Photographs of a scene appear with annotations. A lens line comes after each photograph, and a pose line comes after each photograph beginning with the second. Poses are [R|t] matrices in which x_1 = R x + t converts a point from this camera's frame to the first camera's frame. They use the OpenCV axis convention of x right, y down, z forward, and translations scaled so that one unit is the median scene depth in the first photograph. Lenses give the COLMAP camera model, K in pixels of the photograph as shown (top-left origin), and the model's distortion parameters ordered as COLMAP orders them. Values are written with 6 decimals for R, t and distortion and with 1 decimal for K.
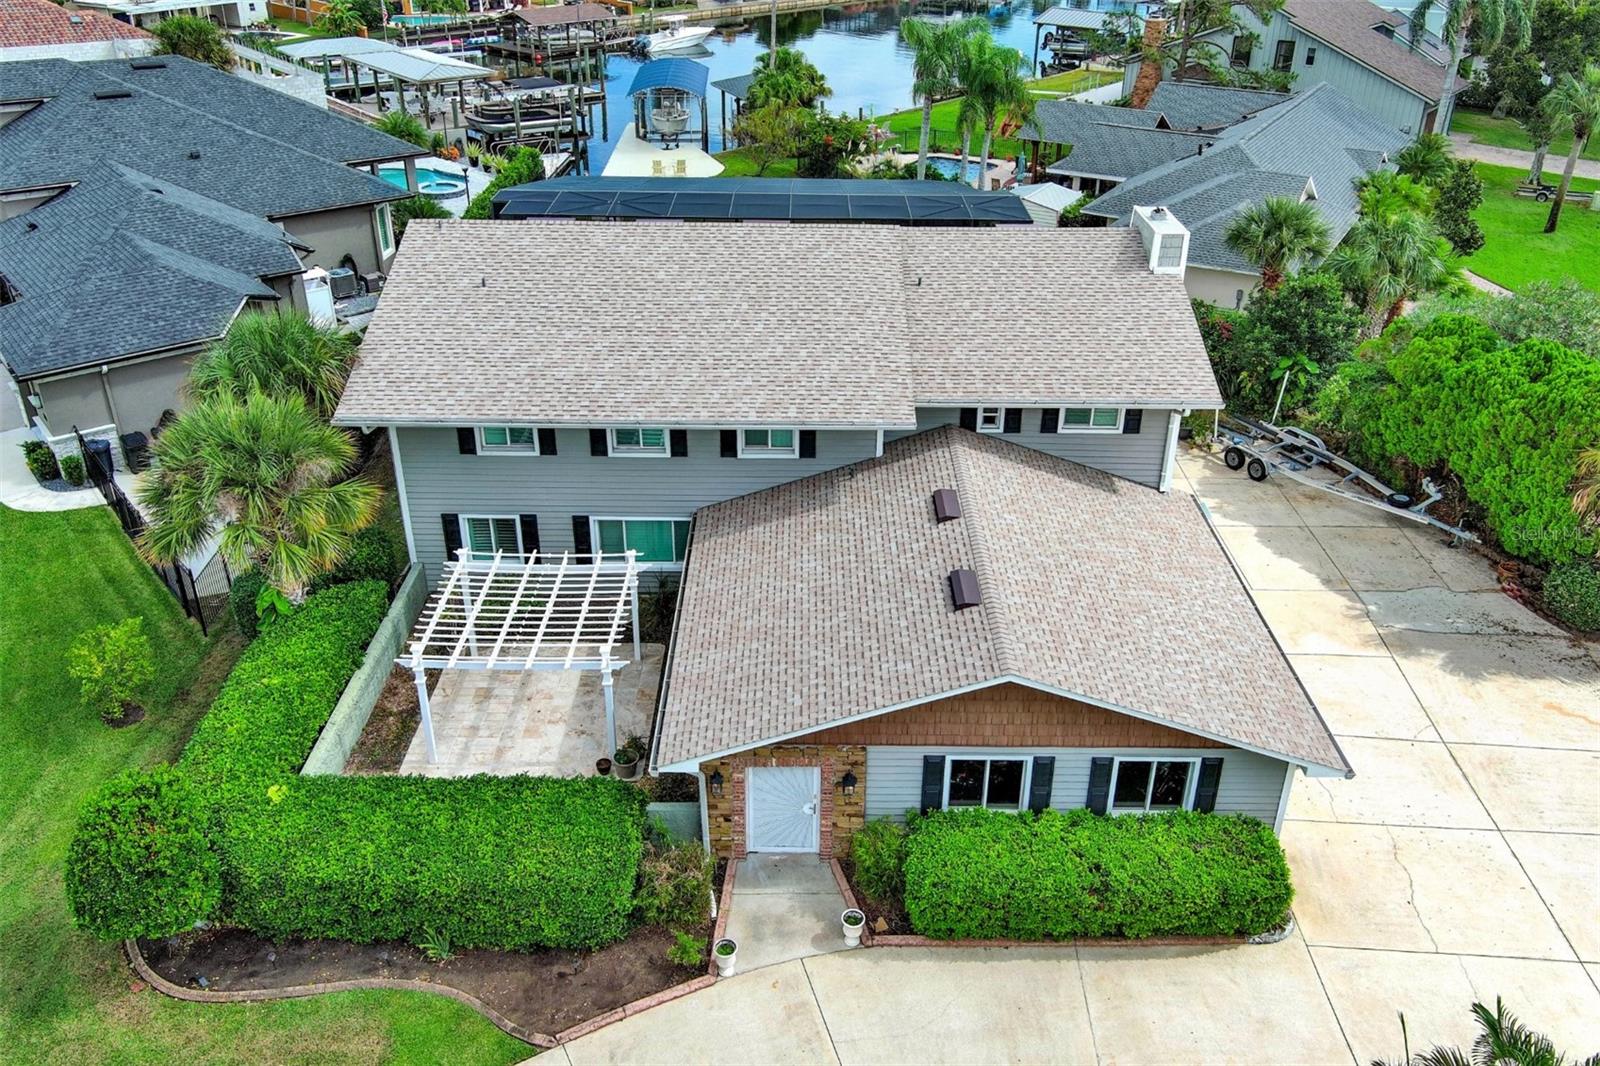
lens RADIAL K [[1261.7, 0, 837.1], [0, 1261.7, 542.9], [0, 0, 1]] dist [0.002565, -0.003567]
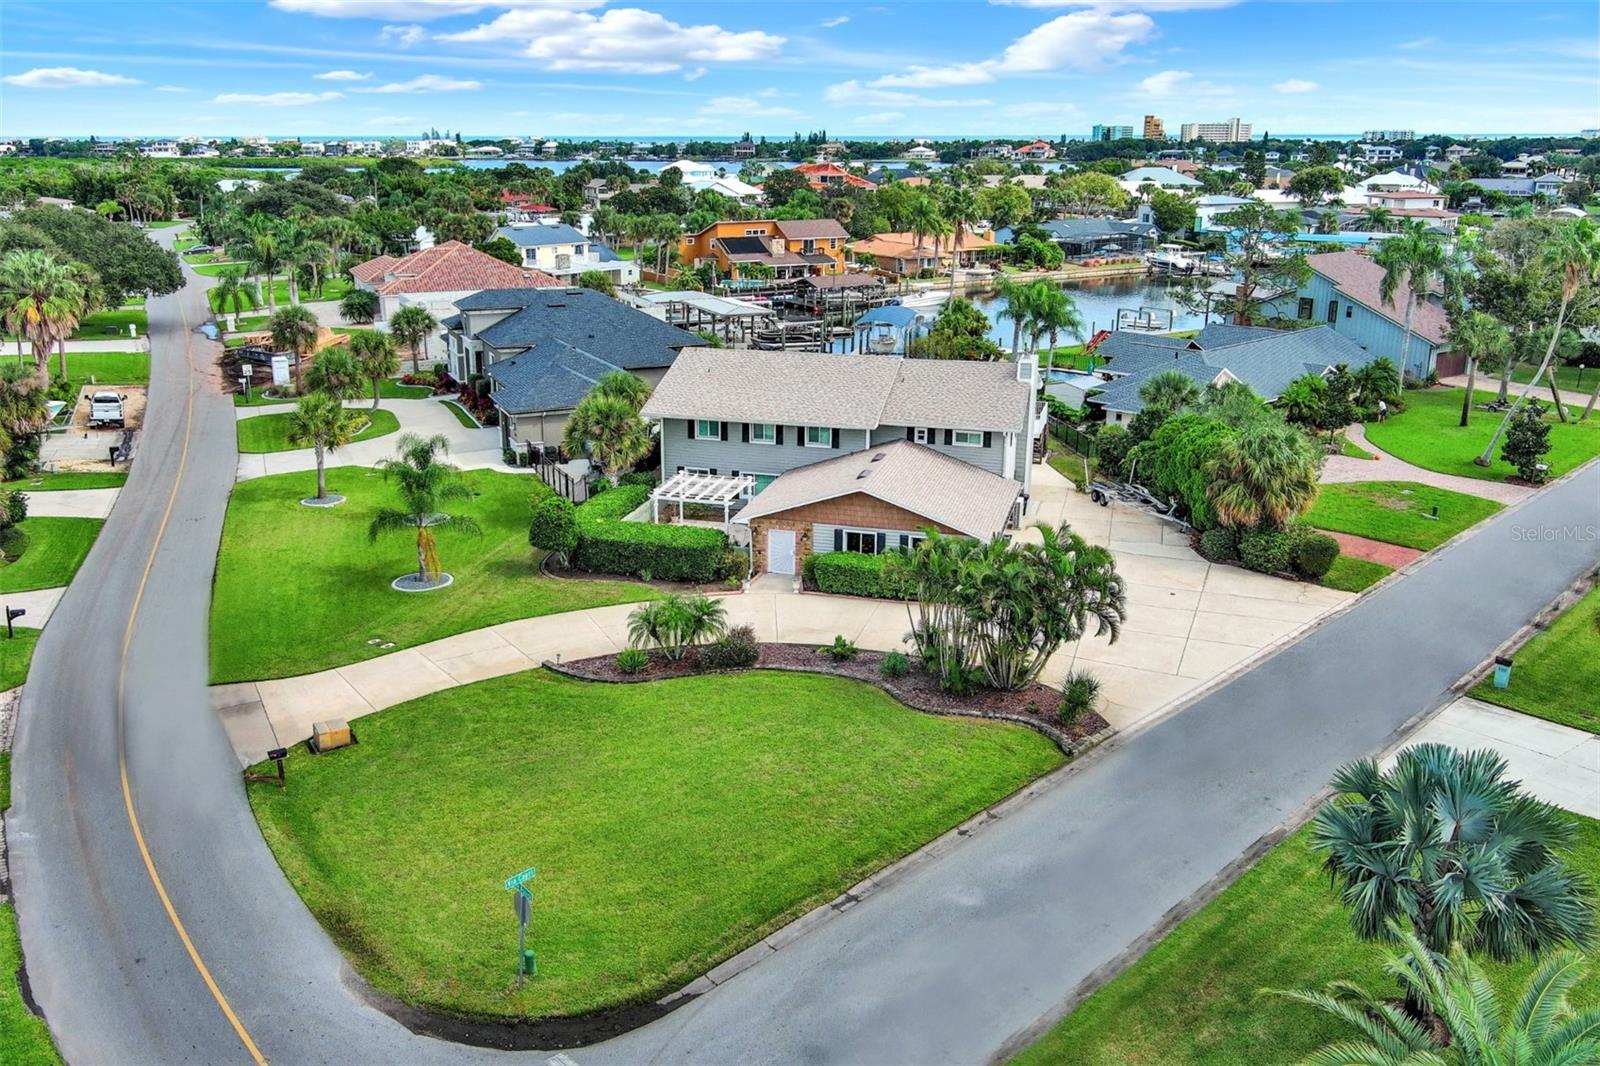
lens RADIAL K [[1271.3, 0, 781.2], [0, 1271.3, 542.1], [0, 0, 1]] dist [0.005618, -0.002089]
pose [[0.959124, 0.070827, -0.273980, 0.501399], [-0.125159, 0.974503, -0.186226, 0.513469], [0.253805, 0.212905, 0.943533, -1.079165]]
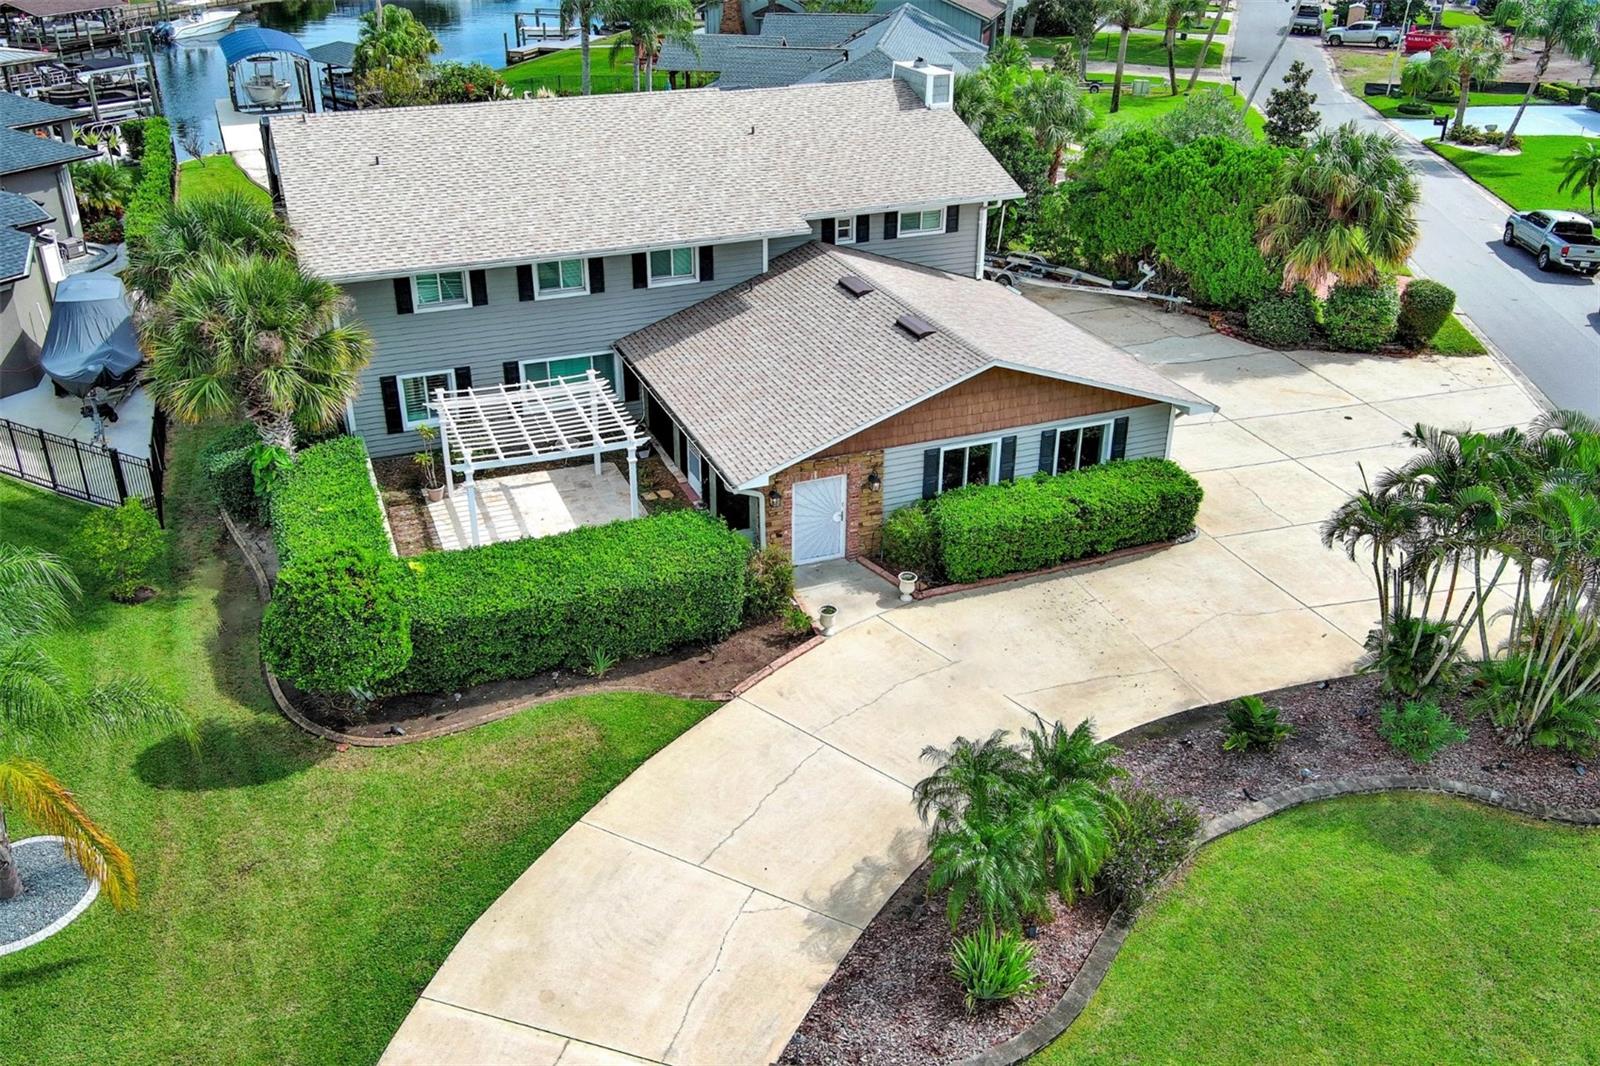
lens RADIAL K [[1316.5, 0, 800.0], [0, 1316.5, 533.0], [0, 0, 1]] dist [0.022999, -0.033717]
pose [[0.935396, -0.179296, 0.304774, -0.346294], [0.184629, 0.982741, 0.011485, 0.158333], [-0.301574, 0.045528, 0.952355, -0.157001]]
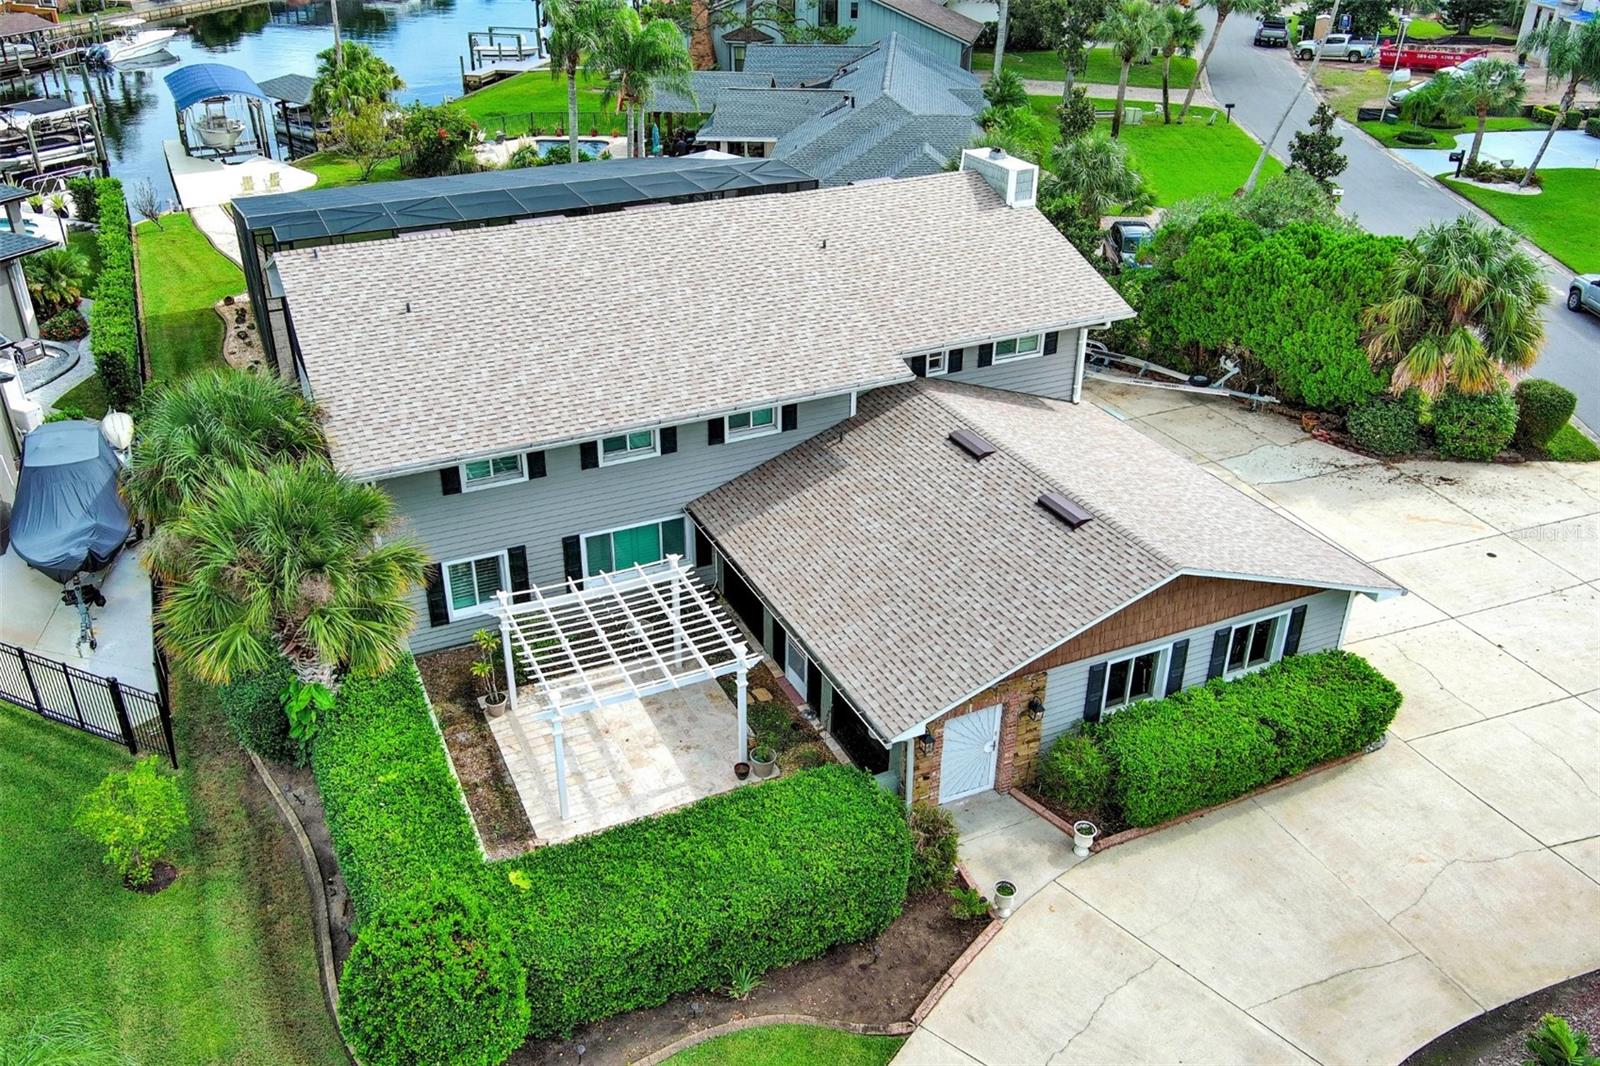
lens RADIAL K [[1271.3, 0, 781.2], [0, 1271.3, 542.1], [0, 0, 1]] dist [0.005618, -0.002089]
pose [[0.917501, -0.213022, 0.335876, -0.381645], [0.209020, 0.976709, 0.048485, -0.030793], [-0.338382, 0.025720, 0.940657, 0.055331]]
